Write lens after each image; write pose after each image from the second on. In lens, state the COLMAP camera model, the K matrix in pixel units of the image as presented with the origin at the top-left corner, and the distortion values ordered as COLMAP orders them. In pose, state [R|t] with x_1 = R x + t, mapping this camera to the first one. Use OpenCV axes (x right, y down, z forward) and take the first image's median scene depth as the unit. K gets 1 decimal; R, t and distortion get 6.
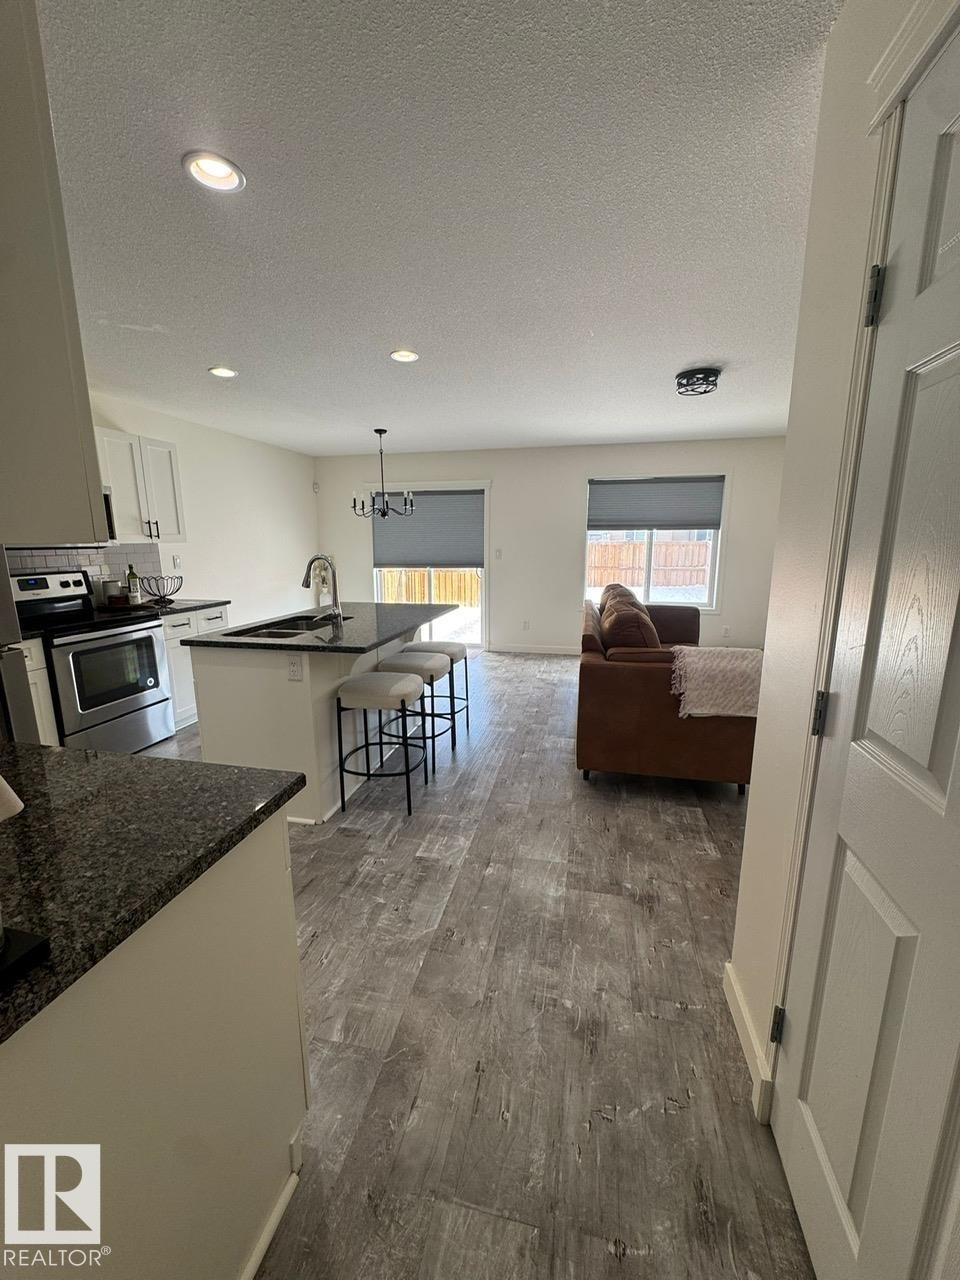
lens RADIAL K [[509.3, 0, 481.2], [0, 509.3, 638.9], [0, 0, 1]] dist [-0.002829, 0.000112]
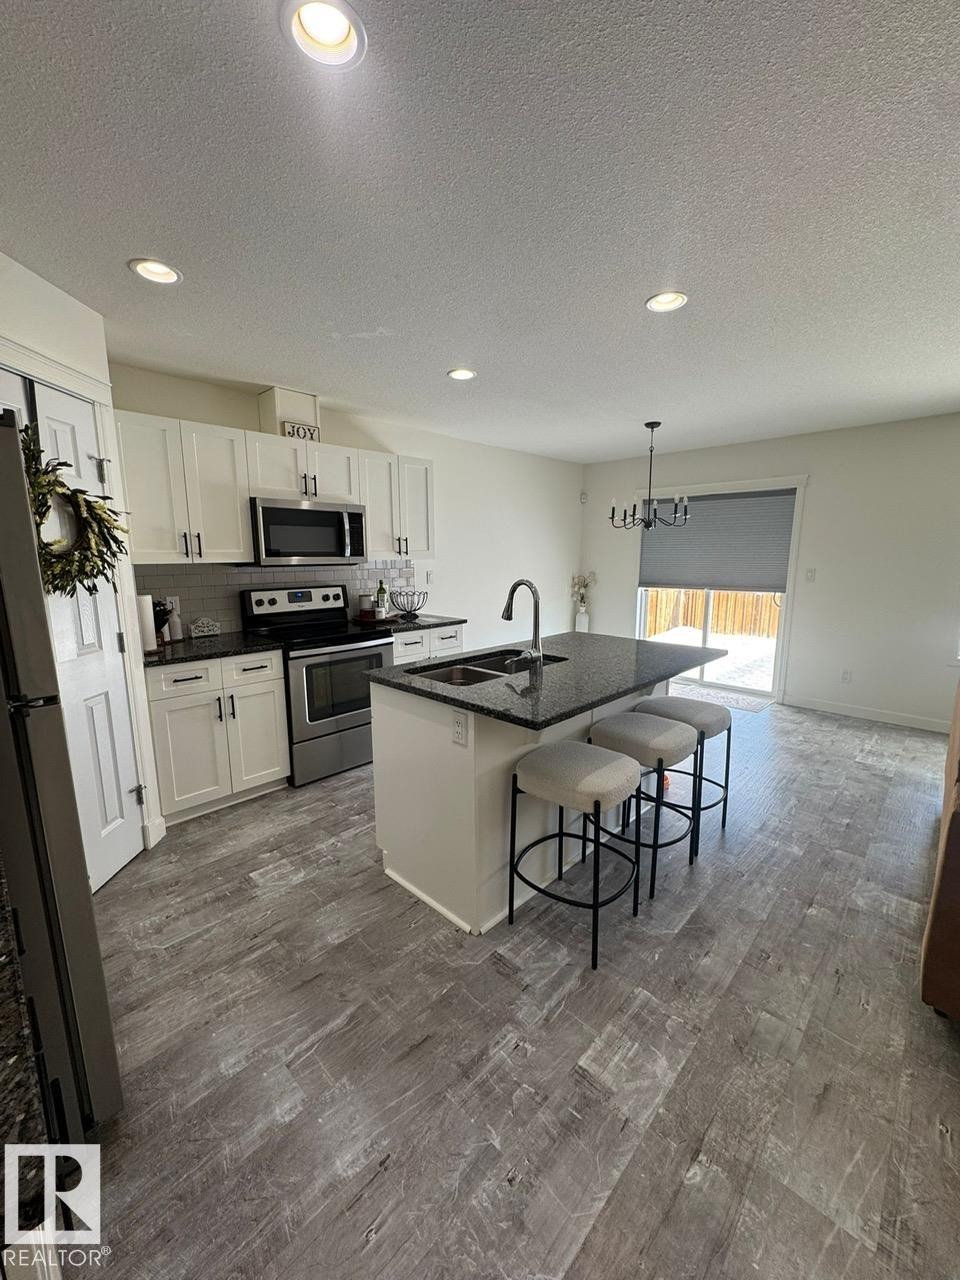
lens RADIAL K [[509.3, 0, 482.2], [0, 509.3, 638.5], [0, 0, 1]] dist [-0.002829, 0.000112]
pose [[0.851551, 0.088539, -0.516741, 0.034879], [-0.100114, 0.994961, 0.005498, -0.063550], [0.514624, 0.047051, 0.856124, 0.262831]]
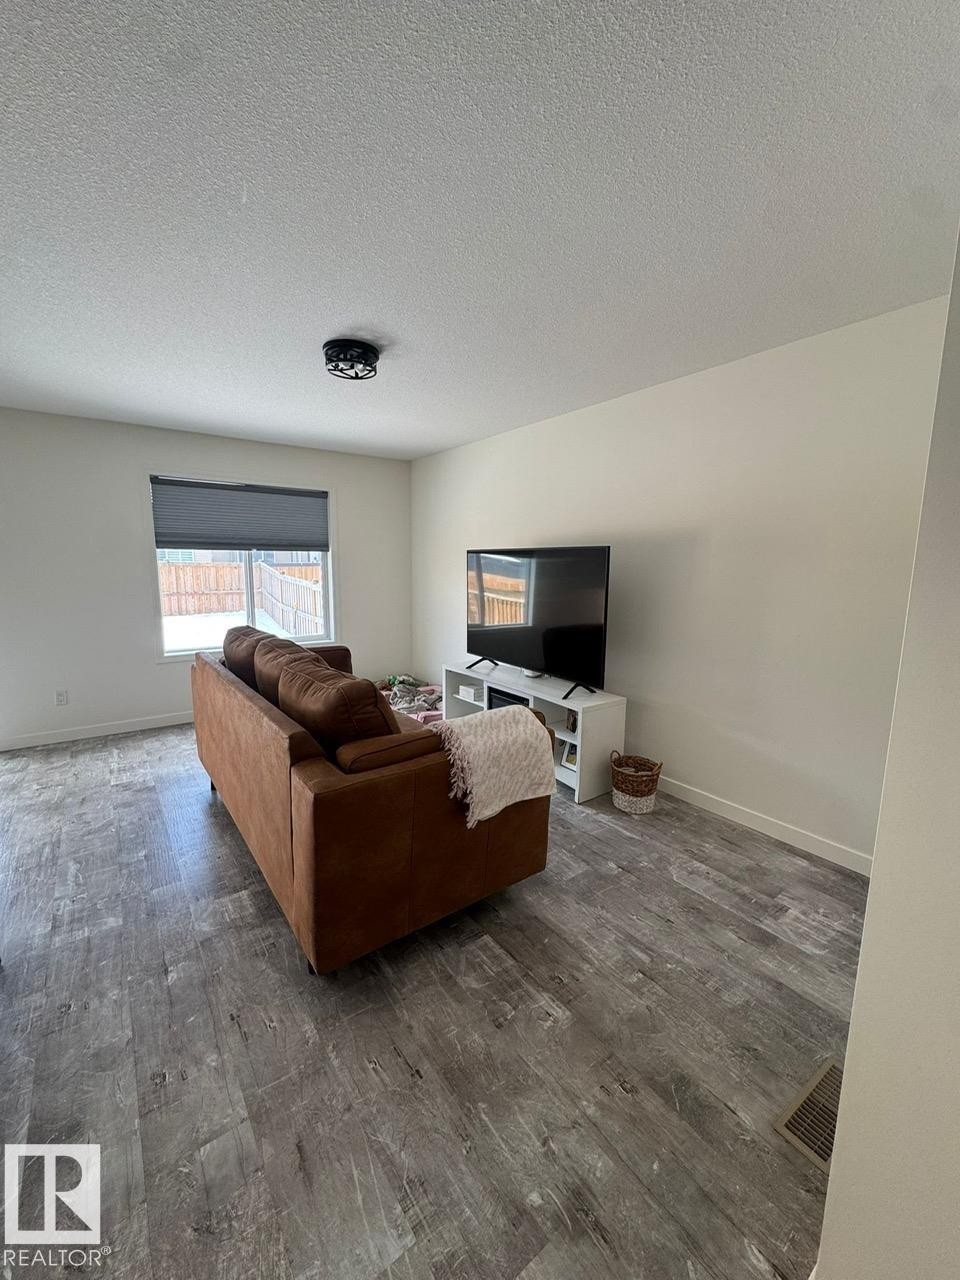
lens RADIAL K [[509.3, 0, 480.0], [0, 509.3, 638.1], [0, 0, 1]] dist [-0.002829, 0.000112]
pose [[0.657594, -0.101728, 0.746473, -0.061948], [0.132153, 0.991054, 0.018641, -0.084489], [-0.741691, 0.086390, 0.665155, 0.403856]]
